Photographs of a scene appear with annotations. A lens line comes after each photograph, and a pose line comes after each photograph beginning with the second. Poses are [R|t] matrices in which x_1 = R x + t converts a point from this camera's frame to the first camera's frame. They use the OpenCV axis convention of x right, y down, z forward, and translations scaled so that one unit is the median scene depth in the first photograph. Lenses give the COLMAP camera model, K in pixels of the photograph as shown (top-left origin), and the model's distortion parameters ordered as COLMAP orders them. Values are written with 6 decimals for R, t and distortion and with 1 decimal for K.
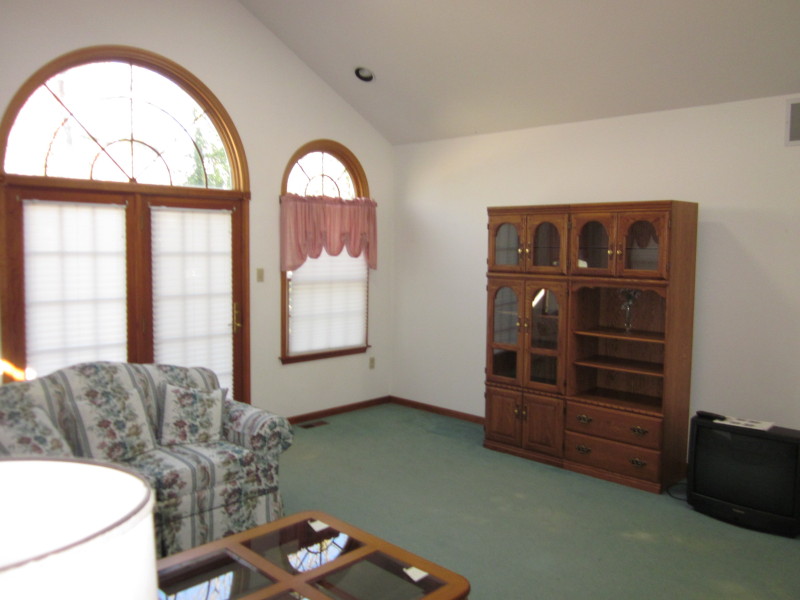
lens RADIAL K [[662.9, 0, 398.5], [0, 662.9, 301.9], [0, 0, 1]] dist [-0.041783, 0.006052]
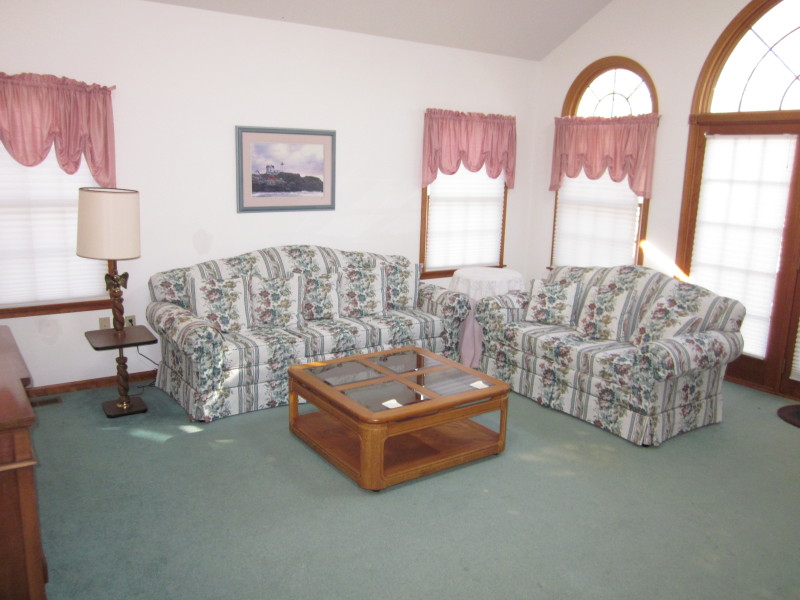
lens RADIAL K [[662.9, 0, 398.5], [0, 662.9, 301.9], [0, 0, 1]] dist [-0.041783, 0.006052]
pose [[-0.191979, 0.186533, -0.963509, 0.763375], [-0.109486, 0.971571, 0.209909, -0.050023], [0.975273, 0.145789, -0.166099, 0.707954]]
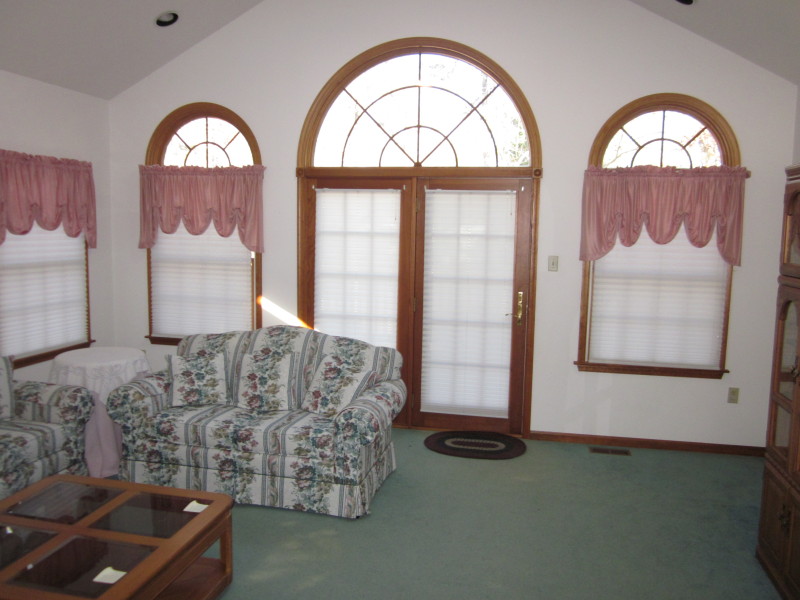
lens RADIAL K [[662.9, 0, 398.5], [0, 662.9, 301.9], [0, 0, 1]] dist [-0.041783, 0.006052]
pose [[0.530281, 0.097760, -0.842167, 0.571721], [-0.082481, 0.994567, 0.063515, -0.038095], [0.843800, 0.035782, 0.535463, 0.490050]]
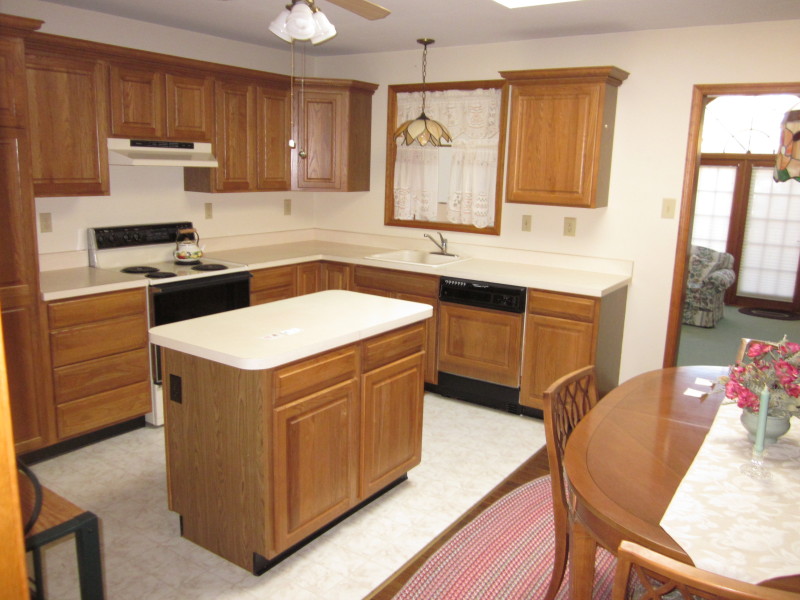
lens RADIAL K [[662.9, 0, 398.5], [0, 662.9, 301.9], [0, 0, 1]] dist [-0.041783, 0.006052]
pose [[0.169216, 0.192410, -0.966615, 1.458378], [-0.108436, 0.978439, 0.175781, 0.006293], [0.979596, 0.075071, 0.186431, -0.284141]]
